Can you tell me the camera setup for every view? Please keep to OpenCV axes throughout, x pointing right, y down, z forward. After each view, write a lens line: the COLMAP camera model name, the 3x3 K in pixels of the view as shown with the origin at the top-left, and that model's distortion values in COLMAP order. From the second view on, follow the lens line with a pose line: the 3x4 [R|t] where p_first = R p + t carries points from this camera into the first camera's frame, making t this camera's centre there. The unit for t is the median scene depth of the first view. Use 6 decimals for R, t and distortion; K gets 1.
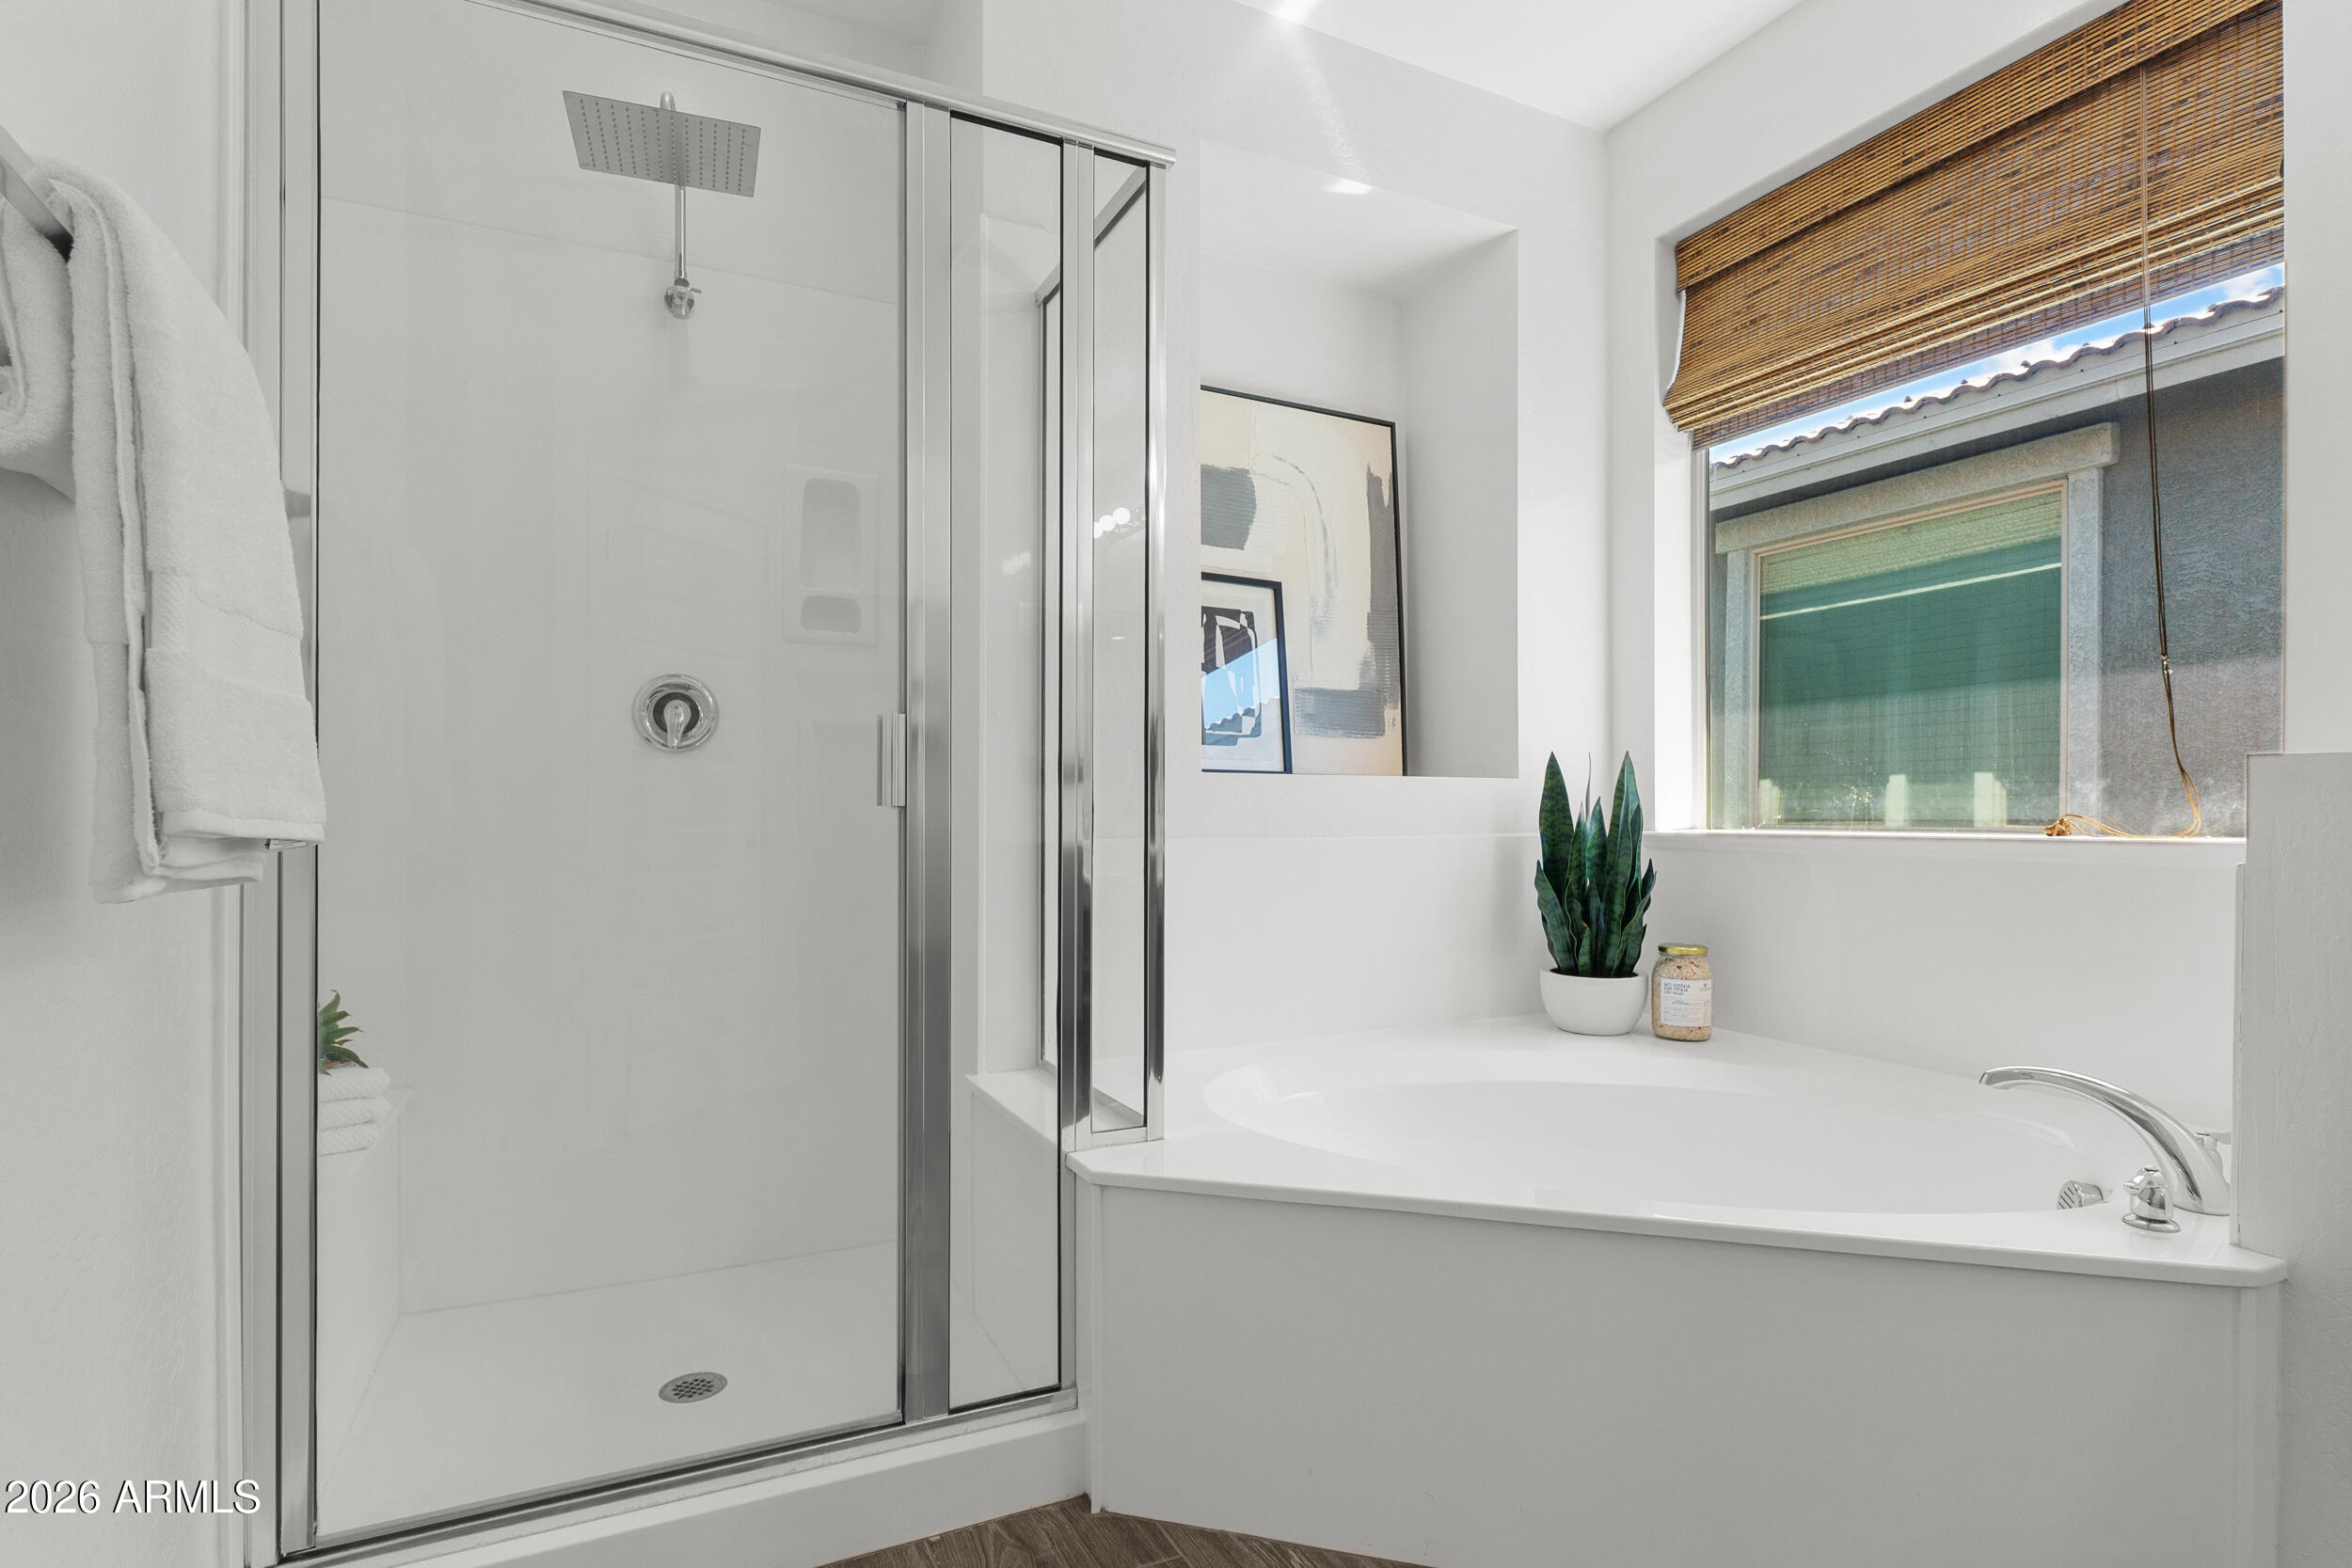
lens RADIAL K [[1157.5, 0, 1163.0], [0, 1157.5, 798.4], [0, 0, 1]] dist [-0.005820, 0.000049]
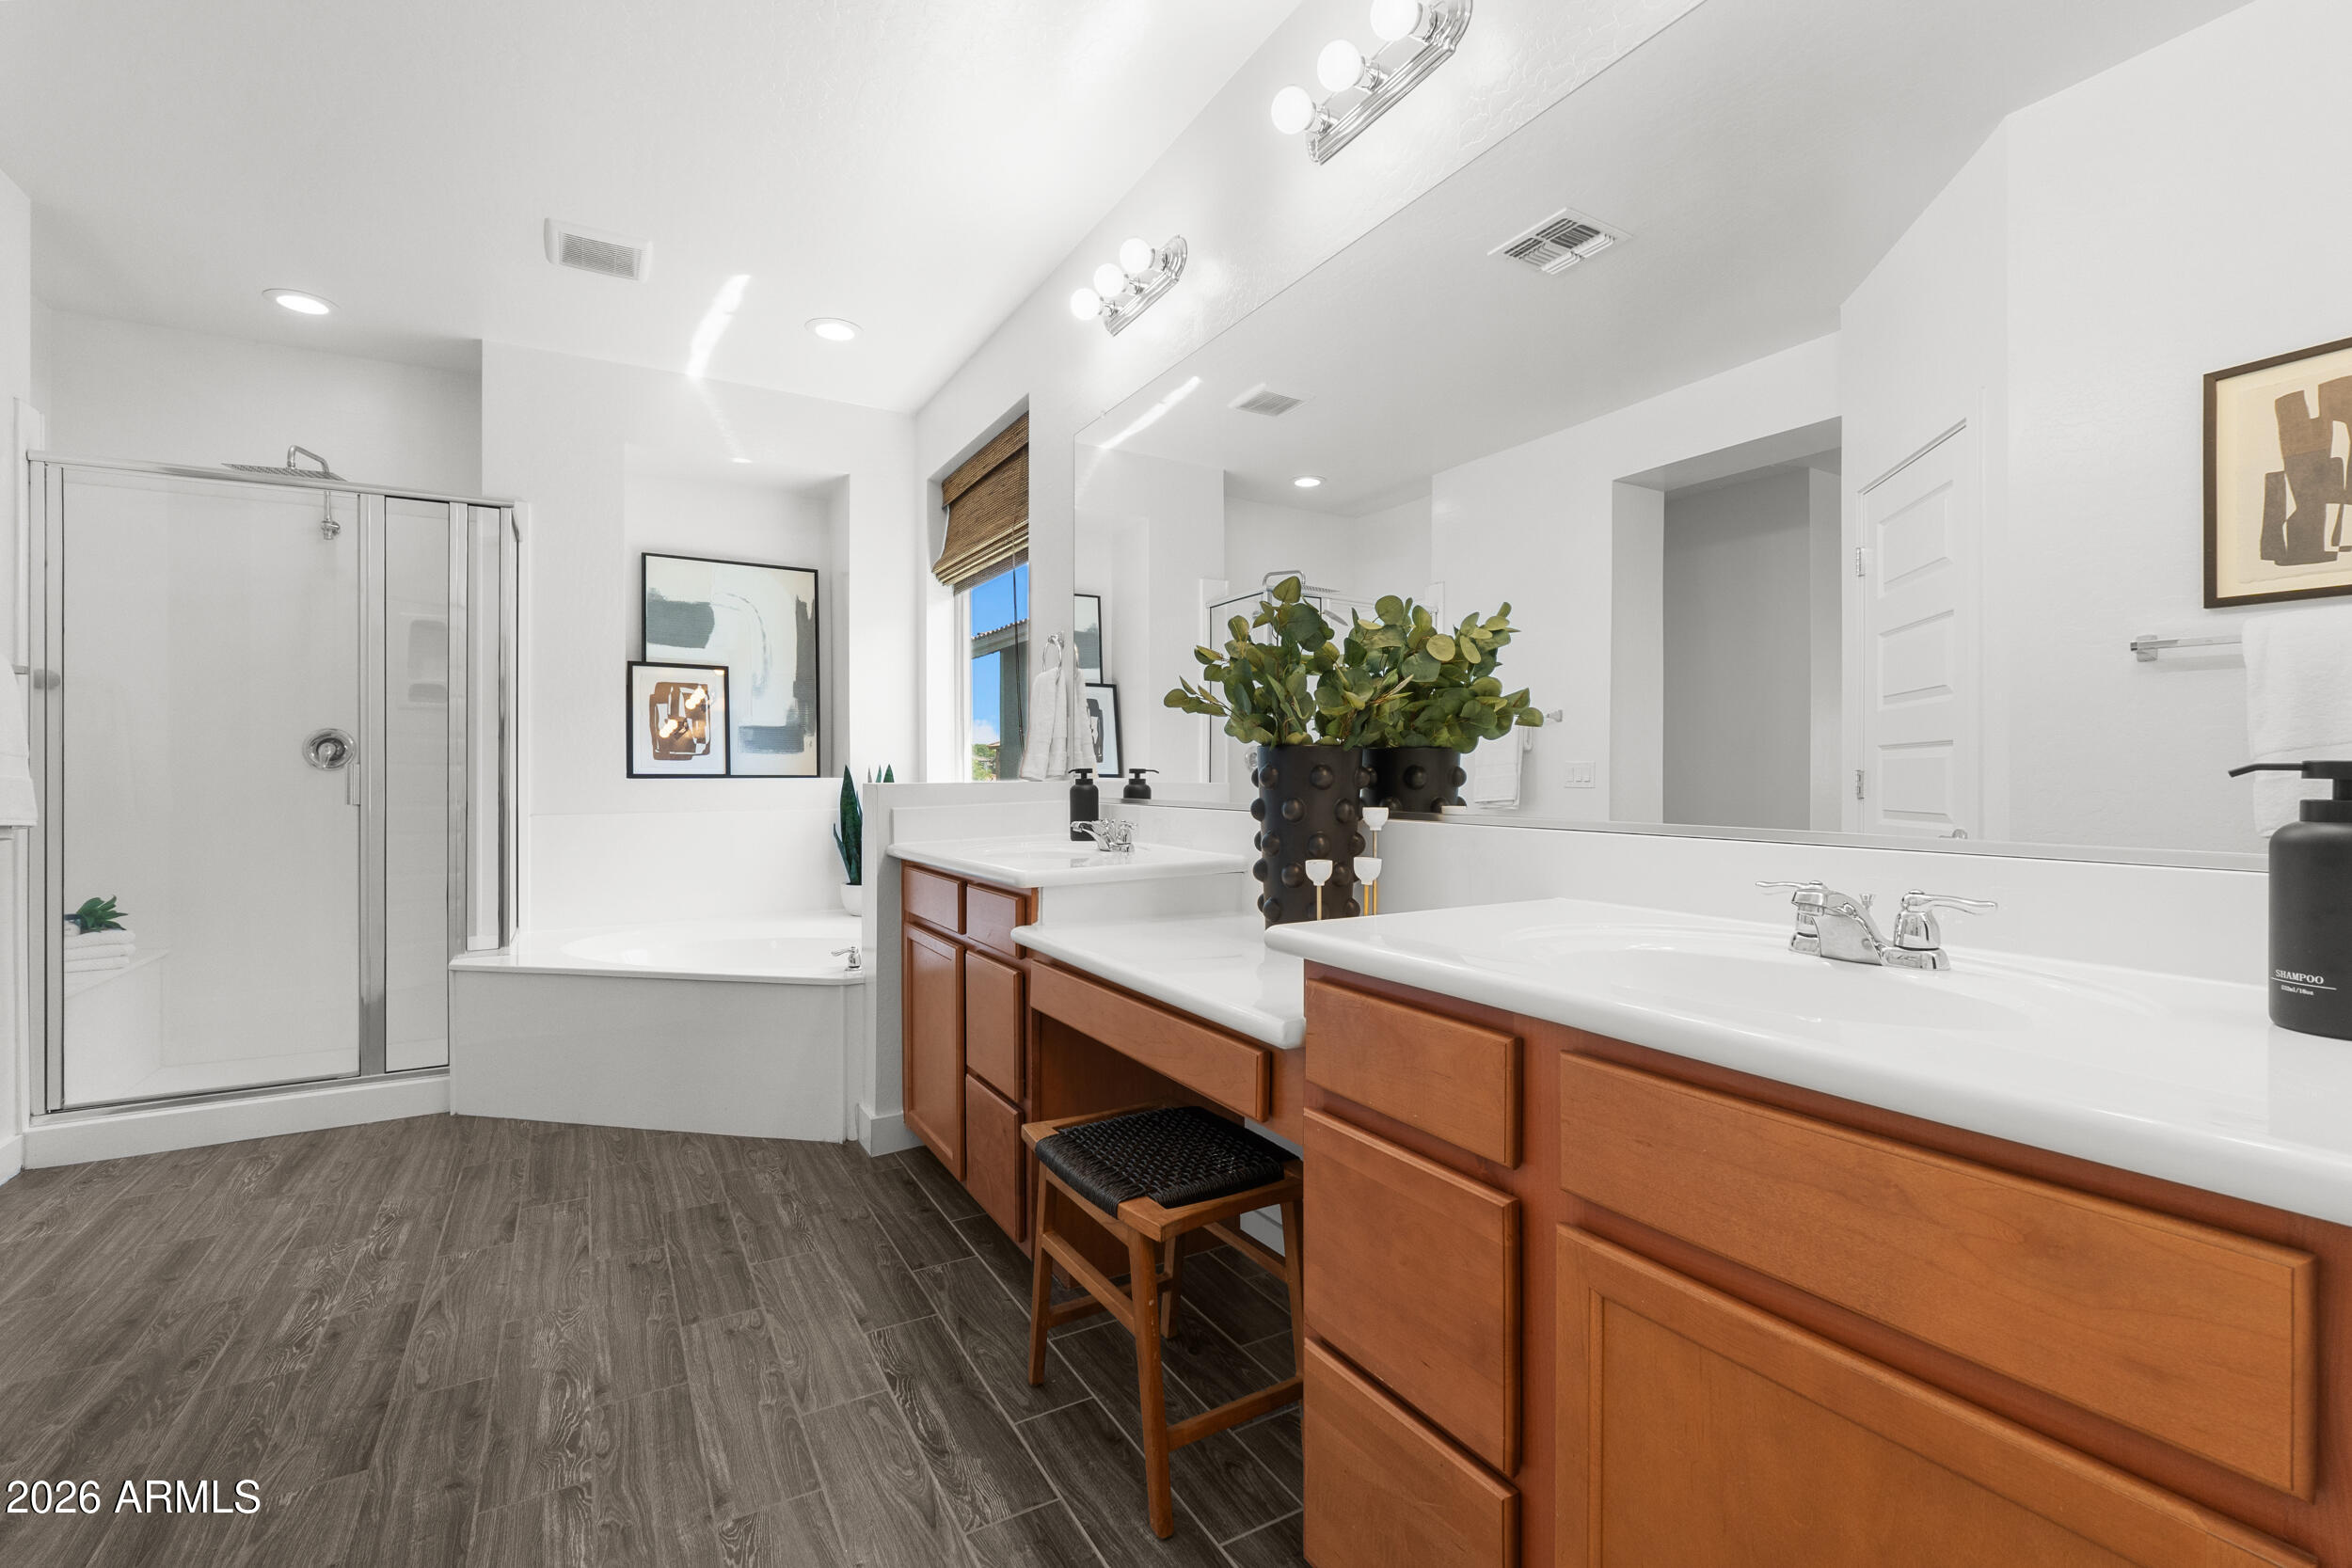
lens RADIAL K [[1010.5, 0, 1164.2], [0, 1010.5, 761.7], [0, 0, 1]] dist [-0.008150, -0.000020]
pose [[0.997111, -0.007606, 0.075575, 0.657494], [0.007922, 0.999961, -0.003886, -0.030796], [-0.075542, 0.004474, 0.997133, -0.593155]]
